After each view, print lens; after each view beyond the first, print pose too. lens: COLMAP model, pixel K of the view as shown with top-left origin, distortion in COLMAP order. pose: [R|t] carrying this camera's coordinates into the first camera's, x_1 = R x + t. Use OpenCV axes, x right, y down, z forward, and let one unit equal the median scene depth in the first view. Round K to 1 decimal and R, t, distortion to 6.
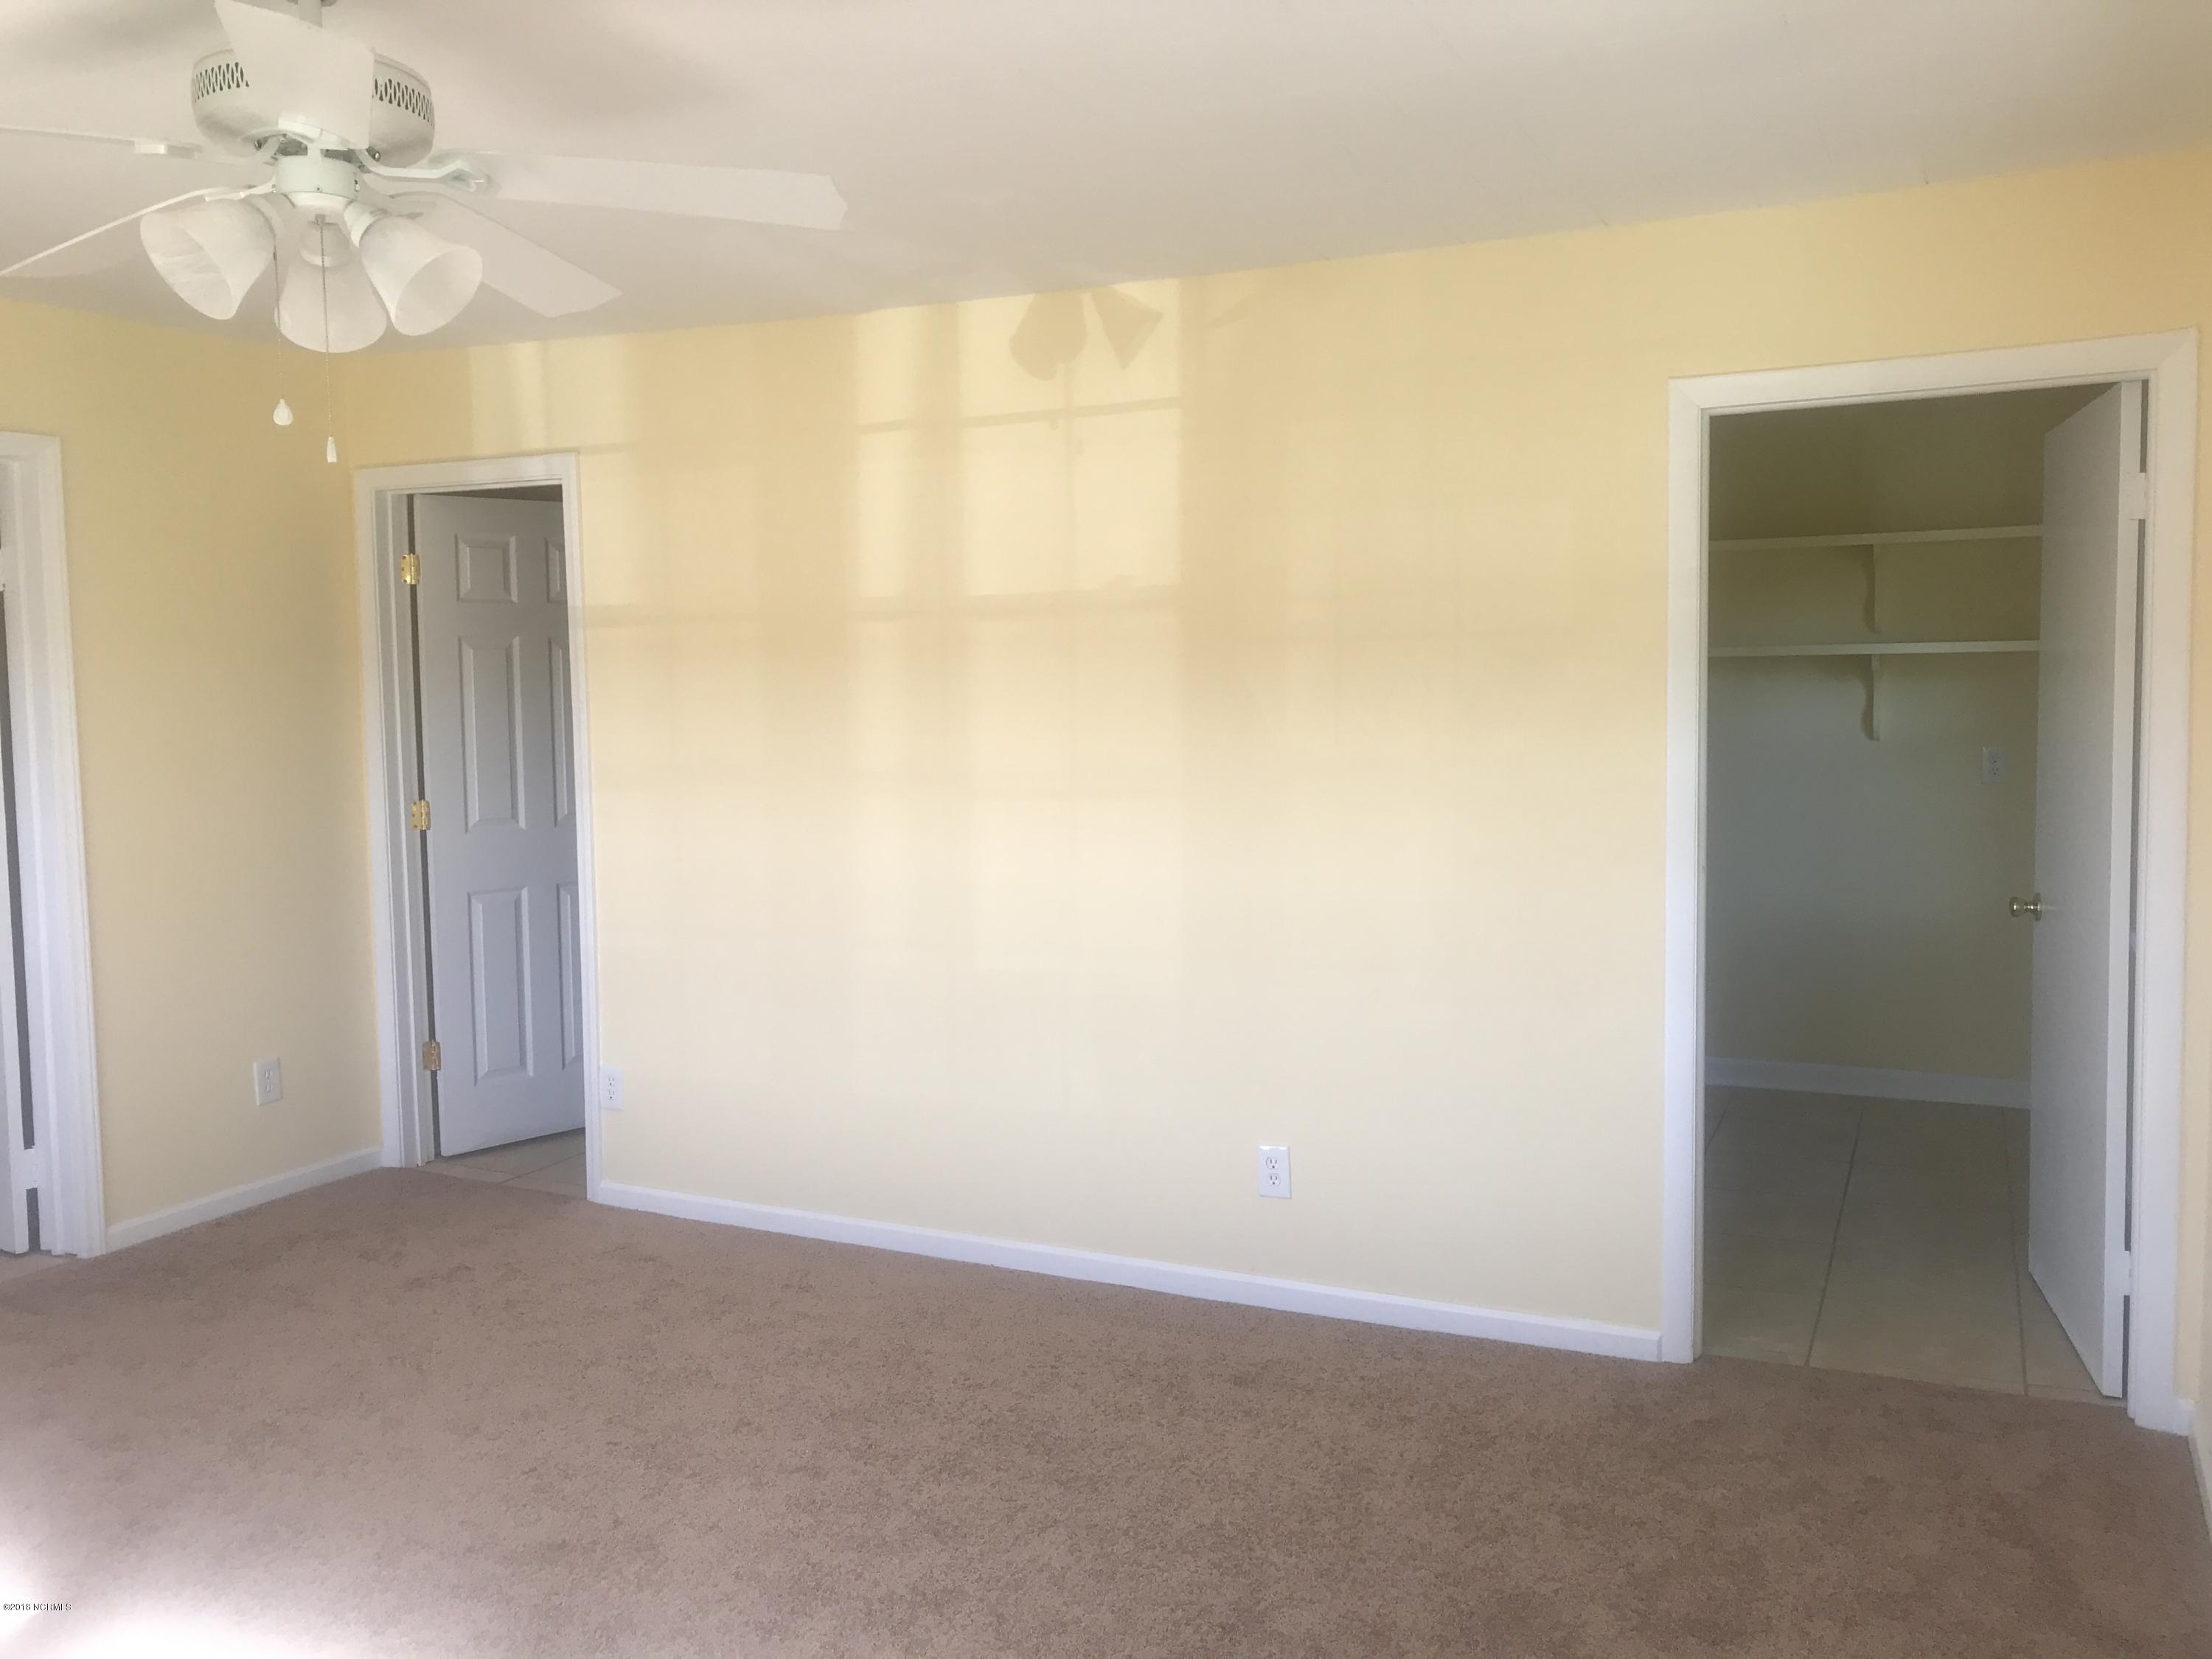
lens RADIAL K [[1836.5, 0, 1127.5], [0, 1836.5, 825.0], [0, 0, 1]] dist [0.025463, -0.025386]
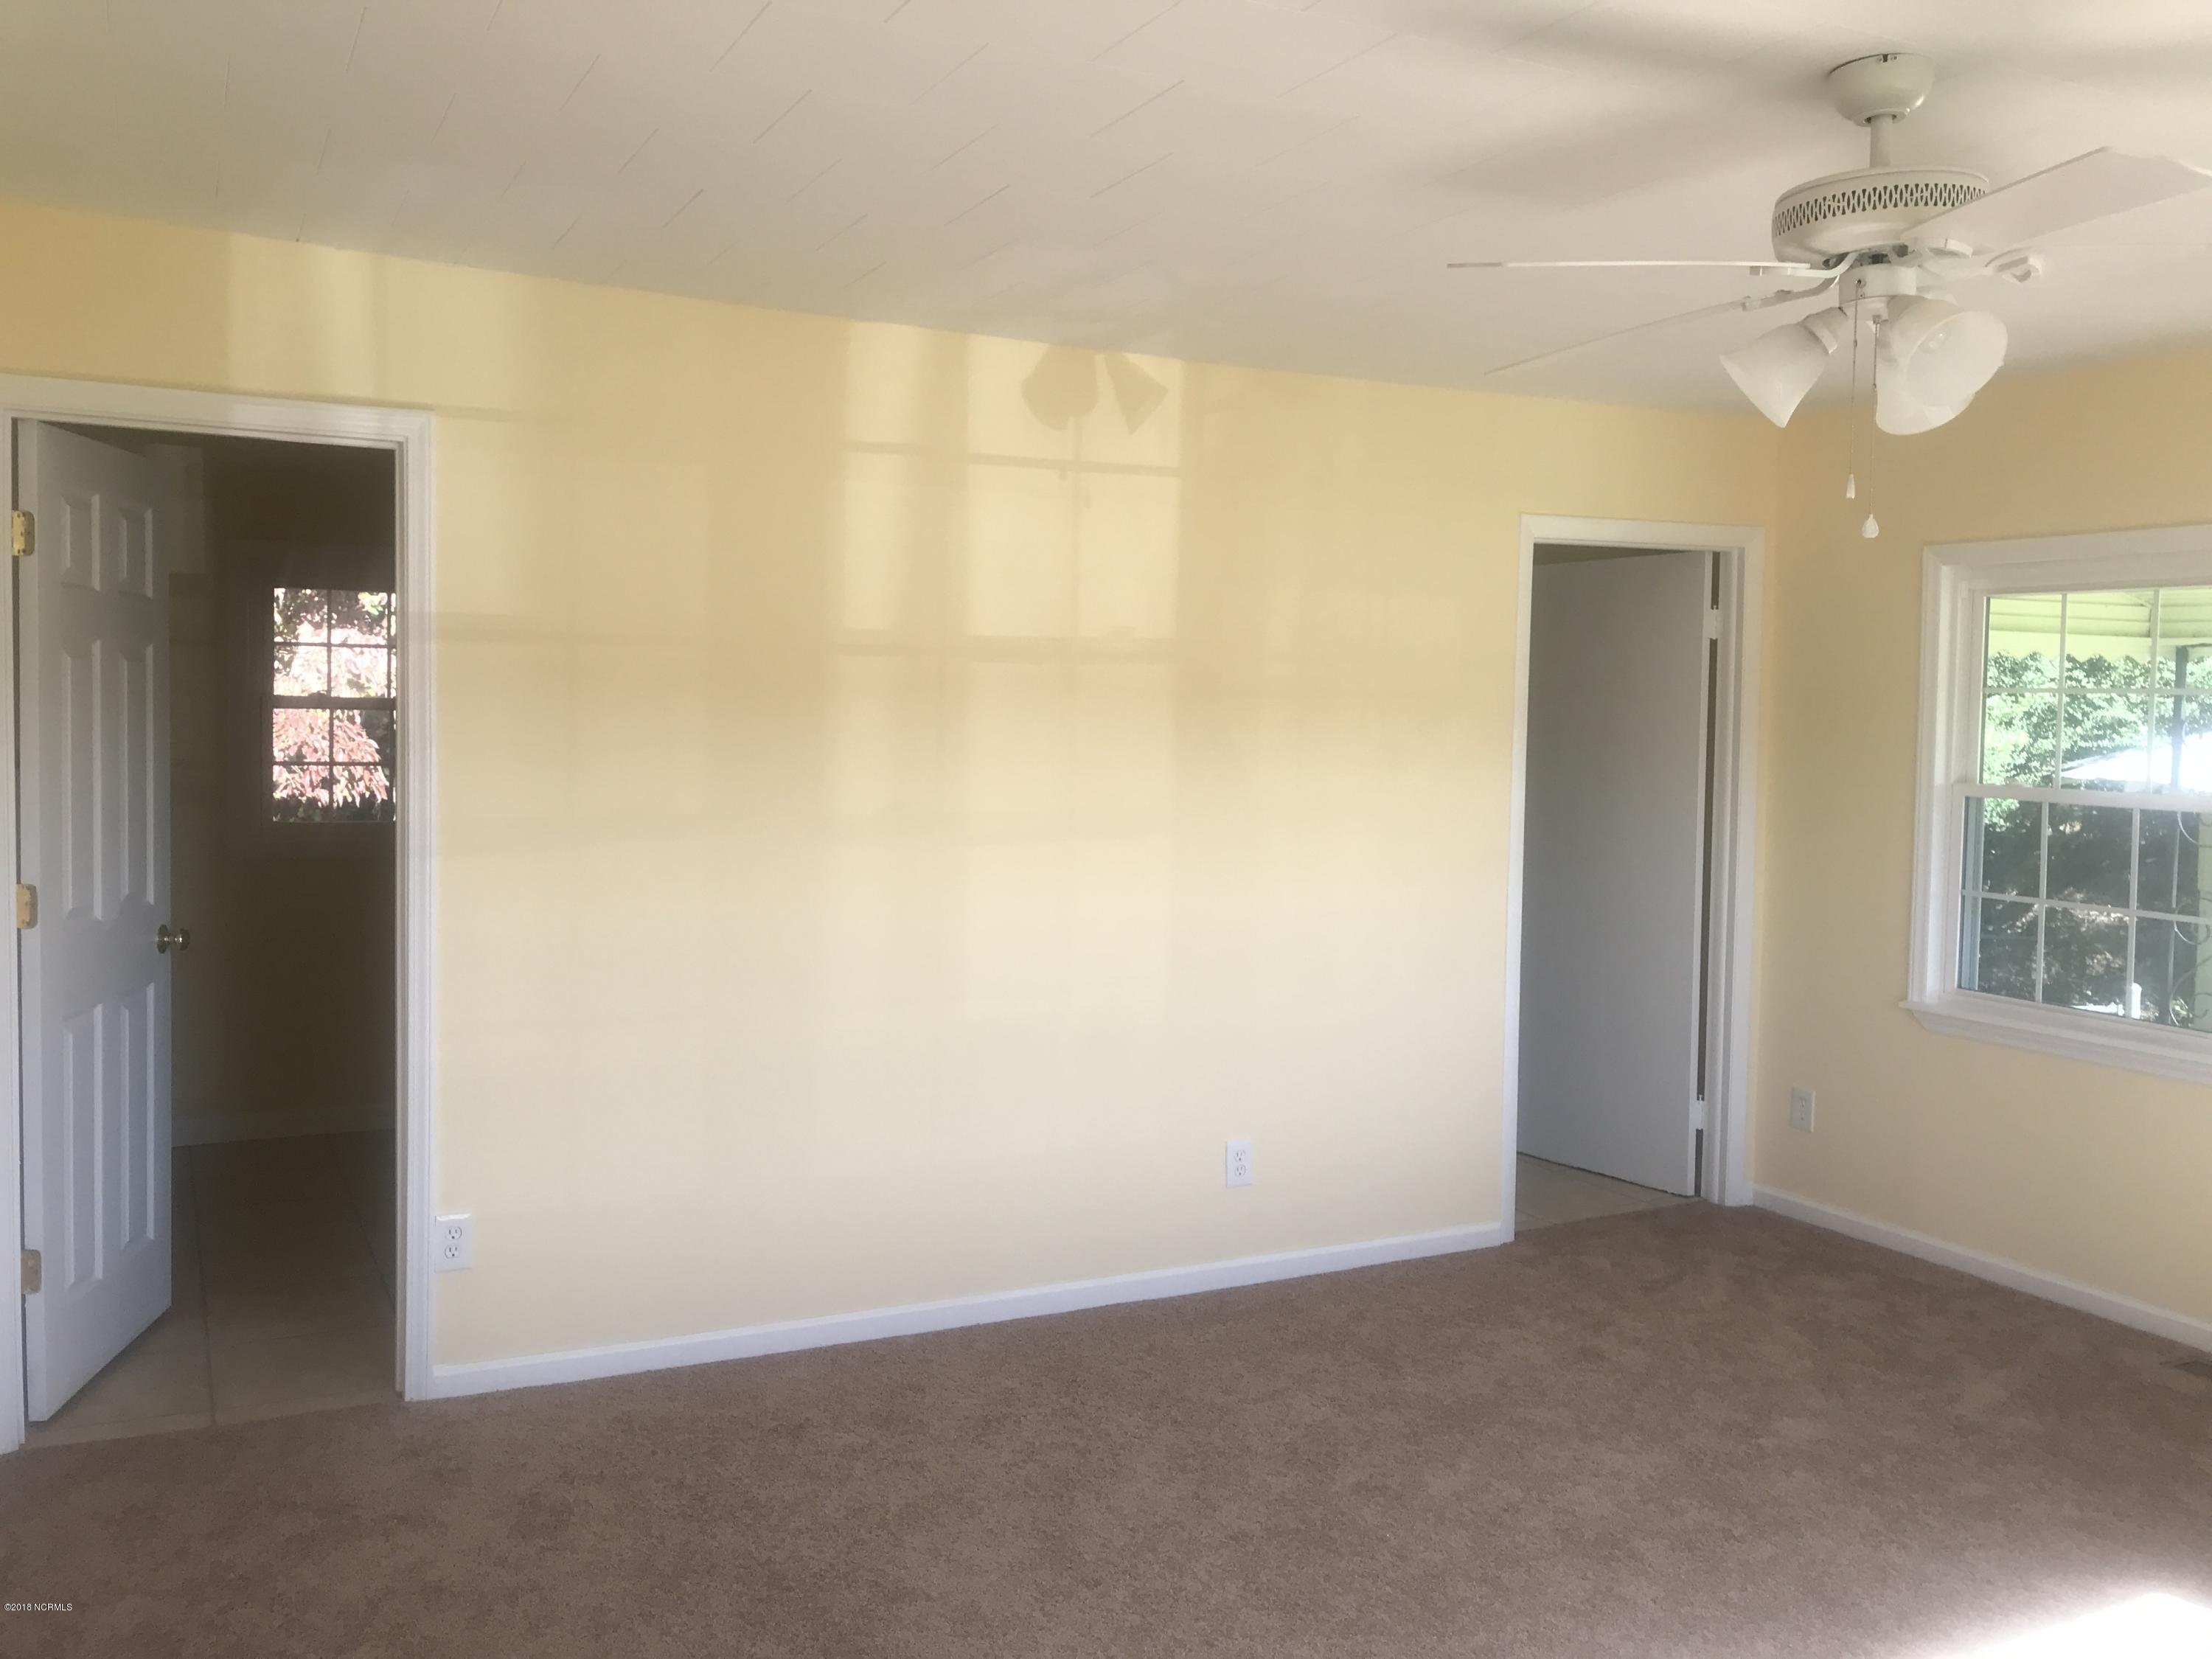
lens RADIAL K [[1836.5, 0, 1106.3], [0, 1836.5, 816.2], [0, 0, 1]] dist [0.025463, -0.025386]
pose [[0.603511, -0.027301, 0.796887, -0.869872], [0.037755, 0.999271, 0.005642, -0.034459], [-0.796460, 0.026681, 0.604102, 0.381248]]
